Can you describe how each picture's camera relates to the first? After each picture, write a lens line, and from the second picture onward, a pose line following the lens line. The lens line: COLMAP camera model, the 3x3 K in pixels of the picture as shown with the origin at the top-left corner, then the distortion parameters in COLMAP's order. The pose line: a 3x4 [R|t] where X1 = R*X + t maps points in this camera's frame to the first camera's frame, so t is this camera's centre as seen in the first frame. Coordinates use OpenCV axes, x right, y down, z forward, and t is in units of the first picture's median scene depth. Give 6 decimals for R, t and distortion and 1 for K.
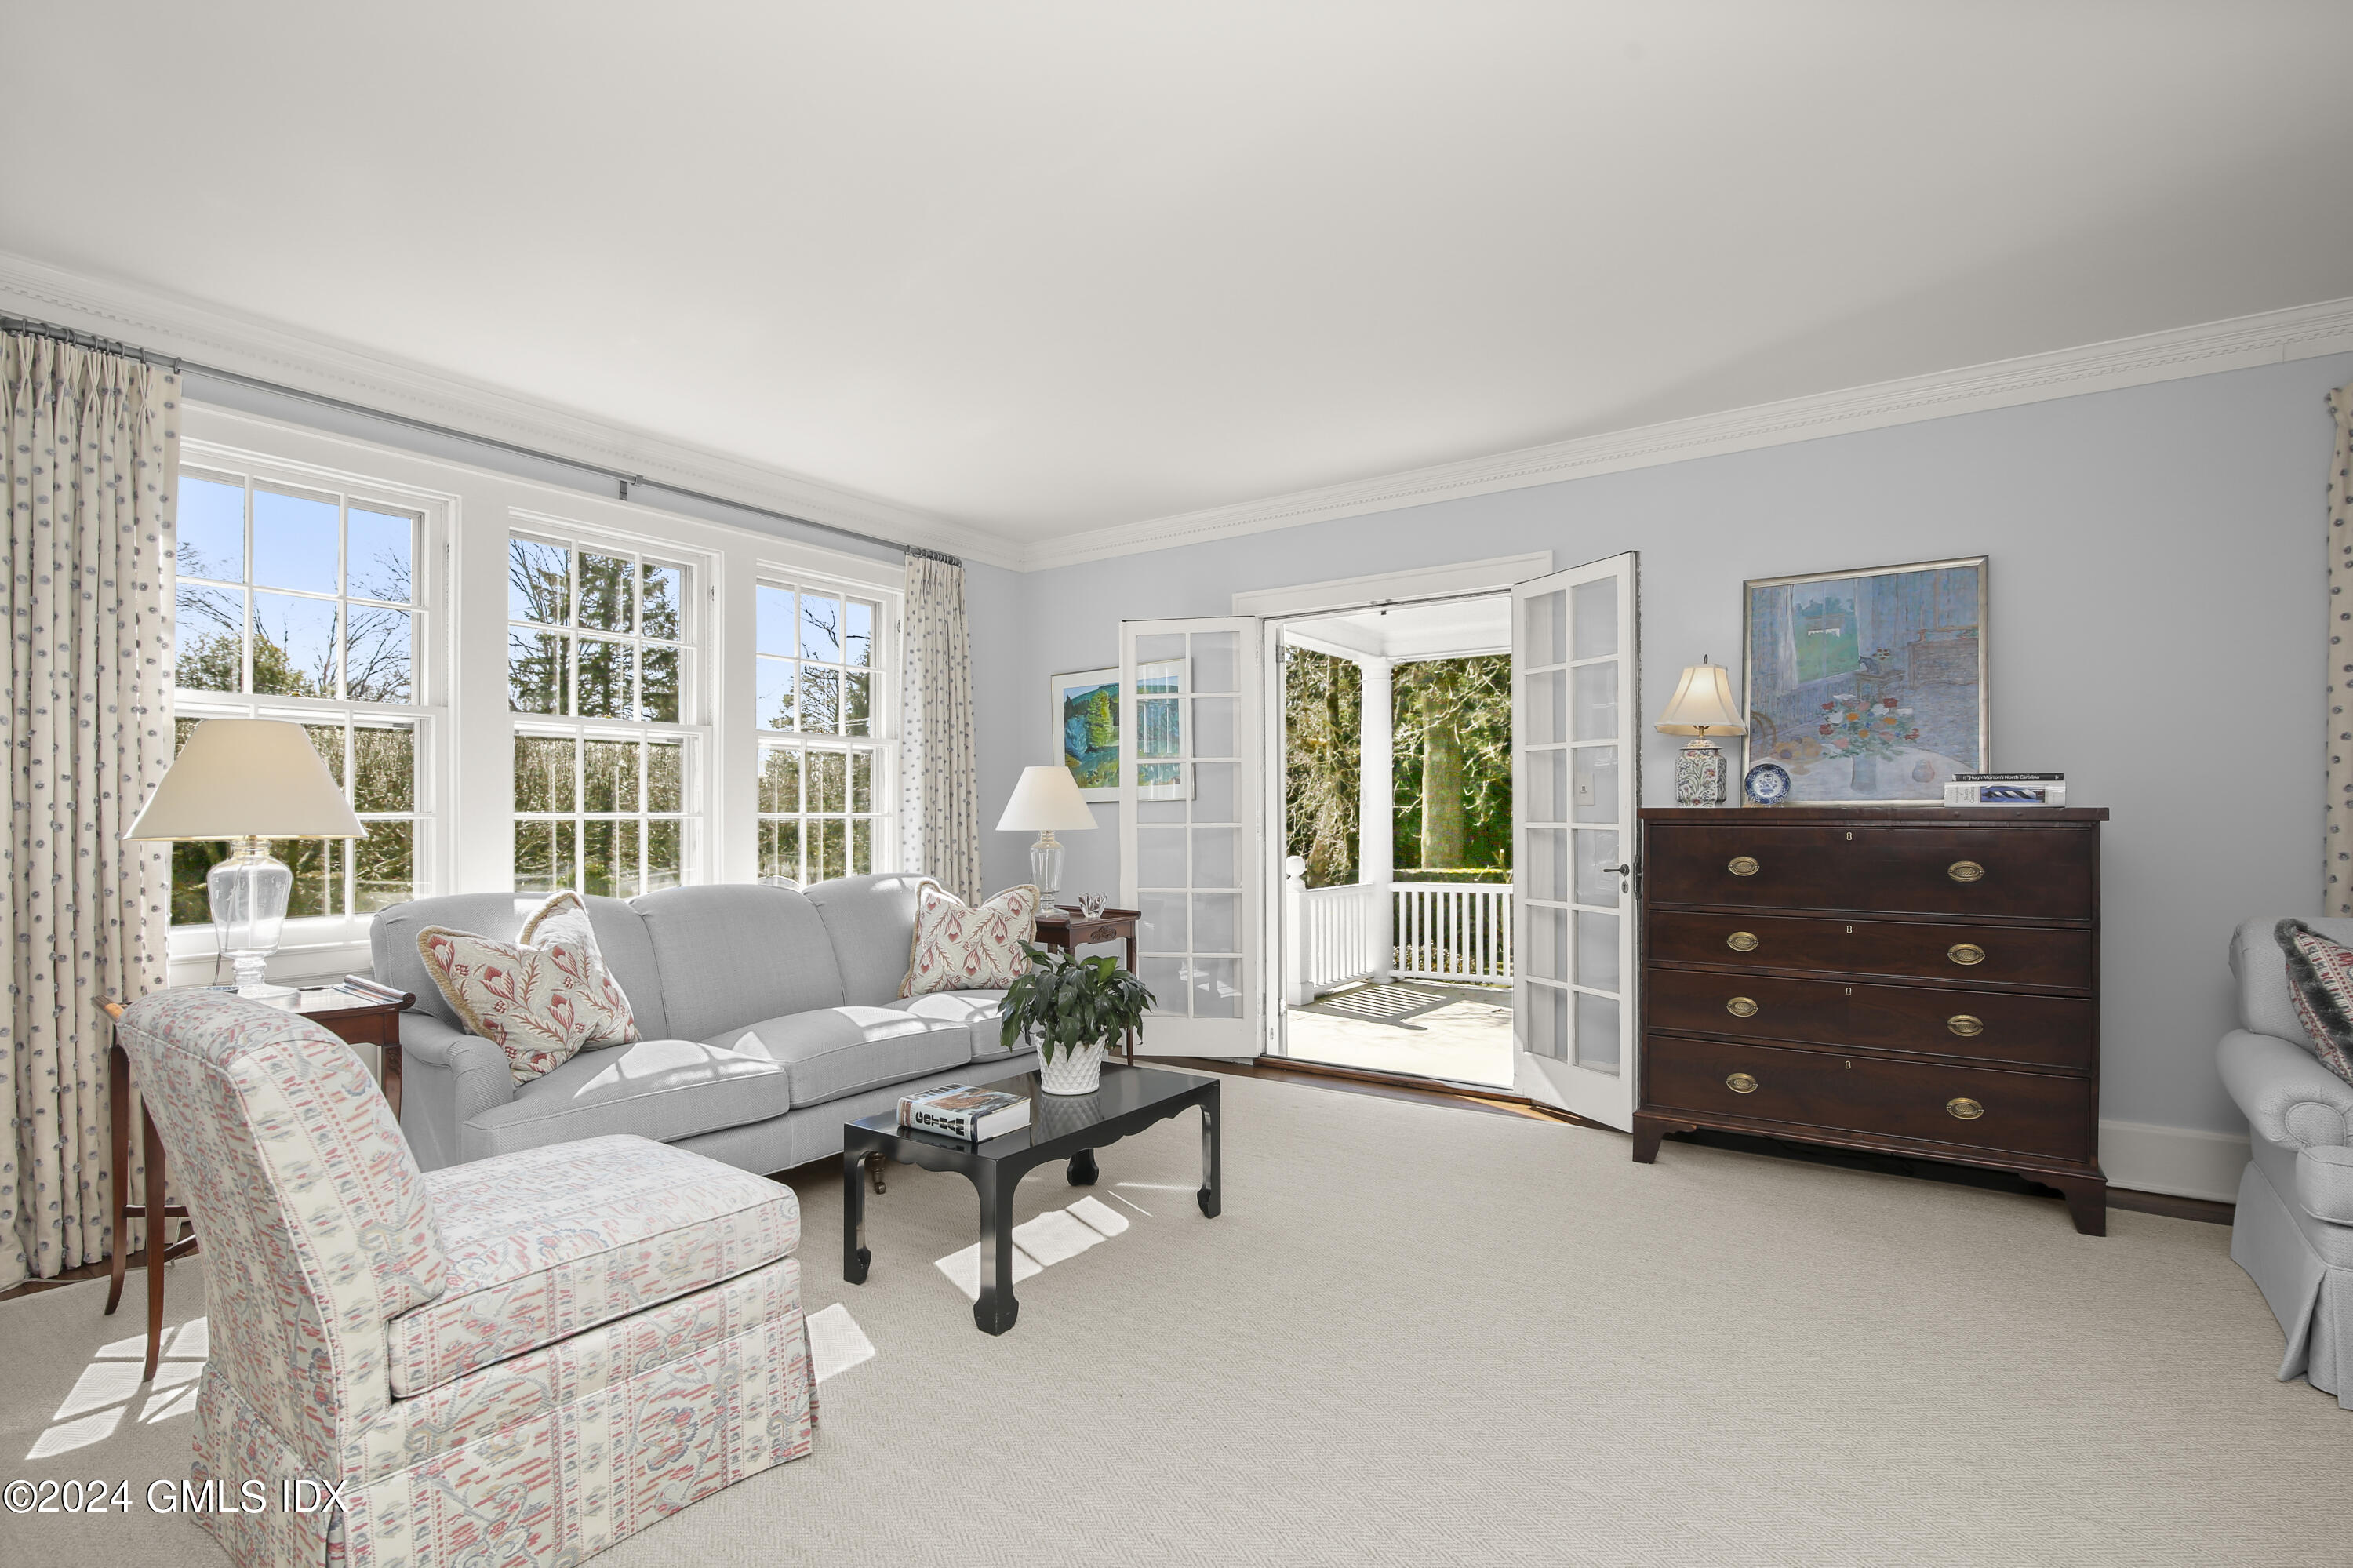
lens RADIAL K [[1099.0, 0, 1168.2], [0, 1099.0, 798.9], [0, 0, 1]] dist [-0.009148, -0.000769]
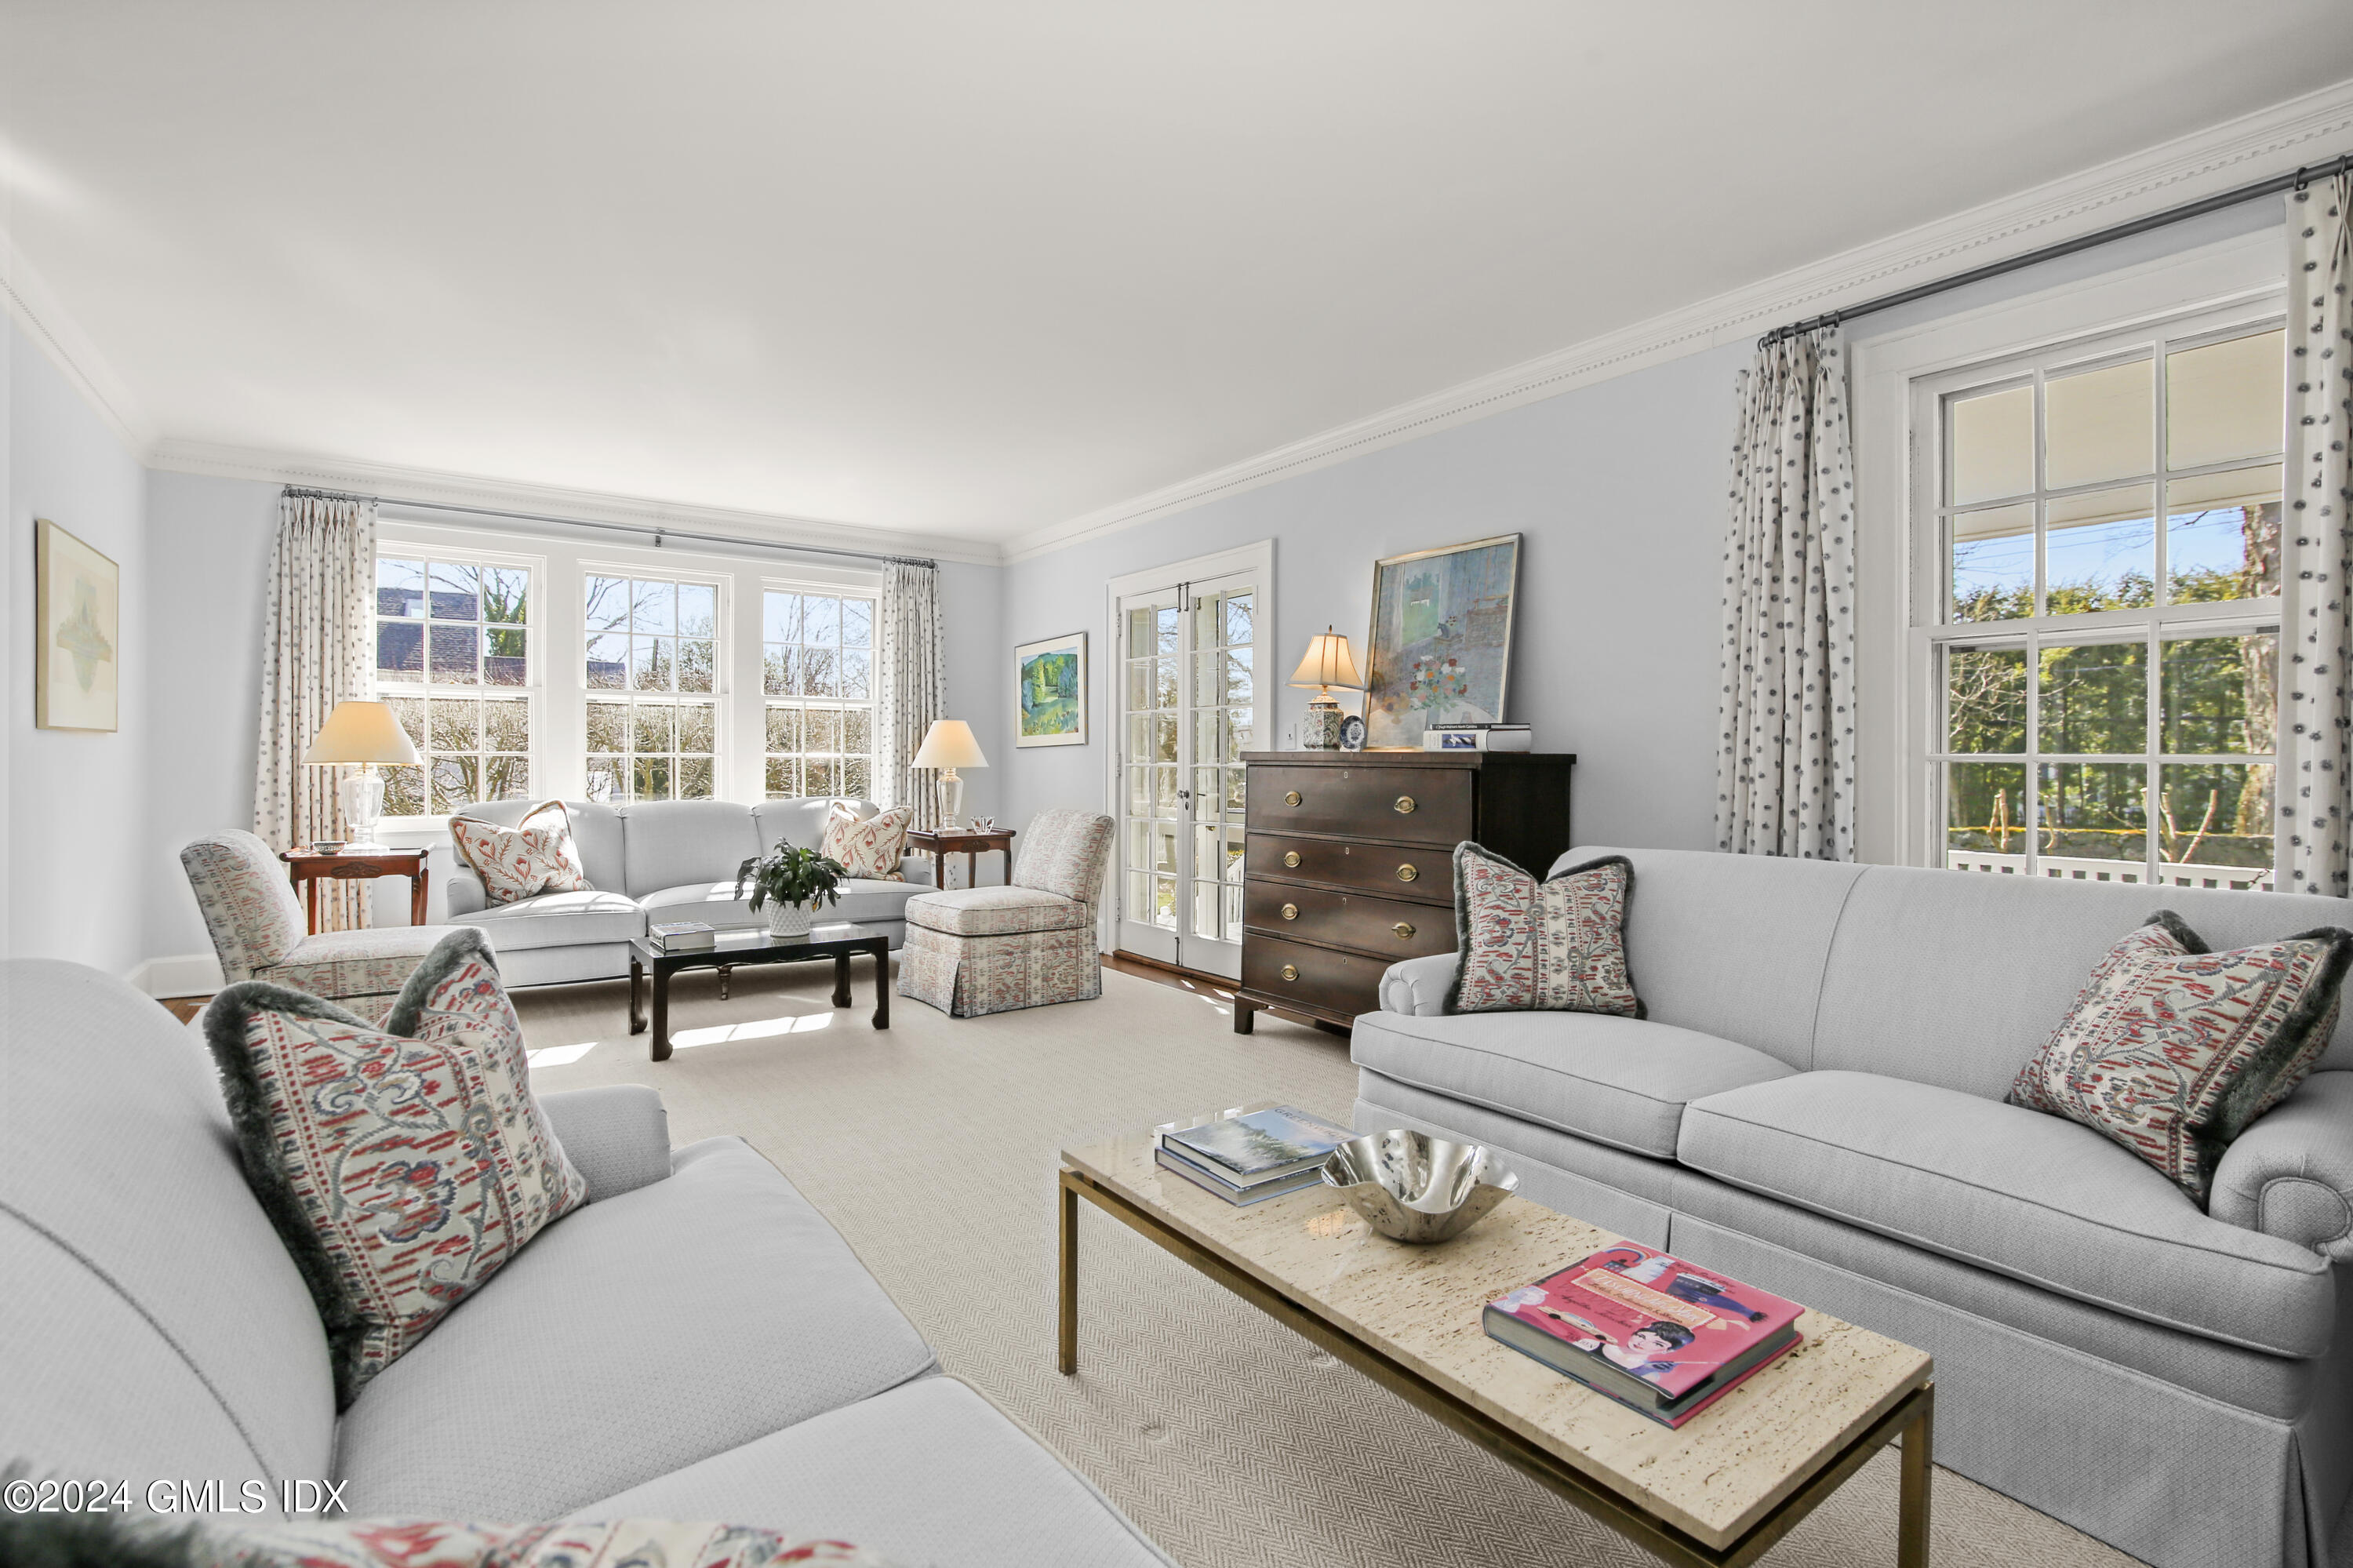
lens RADIAL K [[1099.0, 0, 1191.0], [0, 1099.0, 764.8], [0, 0, 1]] dist [-0.009148, -0.000769]
pose [[0.941395, 0.007298, -0.337226, 0.872969], [-0.001122, 0.999828, 0.018504, 0.000281], [0.337303, -0.017041, 0.941242, -0.222972]]
